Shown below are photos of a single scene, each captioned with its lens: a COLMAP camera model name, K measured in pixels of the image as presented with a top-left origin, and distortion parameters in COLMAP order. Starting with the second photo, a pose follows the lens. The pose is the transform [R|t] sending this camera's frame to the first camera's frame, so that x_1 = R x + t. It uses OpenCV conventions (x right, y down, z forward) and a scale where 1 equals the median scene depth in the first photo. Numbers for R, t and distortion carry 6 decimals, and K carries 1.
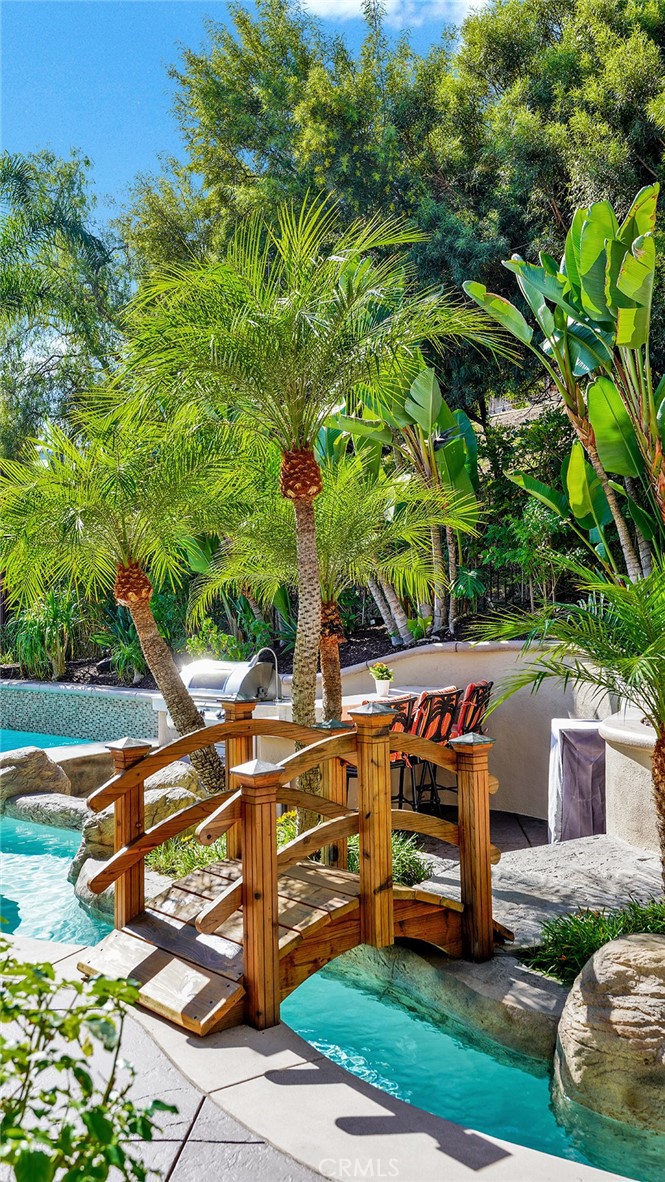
lens RADIAL K [[1189.1, 0, 332.5], [0, 1189.1, 591.0], [0, 0, 1]] dist [0.067665, 0.007996]
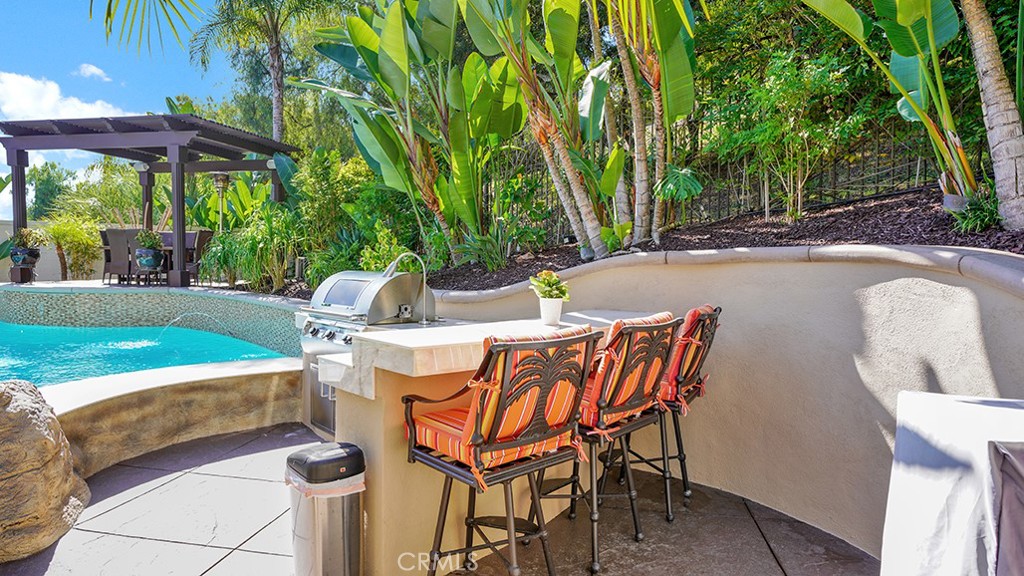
lens RADIAL K [[618.5, 0, 512.0], [0, 618.5, 288.0], [0, 0, 1]] dist [-0.002363, -0.000101]
pose [[0.994790, 0.031284, -0.097029, 0.048710], [-0.026558, 0.998415, 0.049615, 0.049470], [0.098428, -0.046780, 0.994044, 0.621744]]
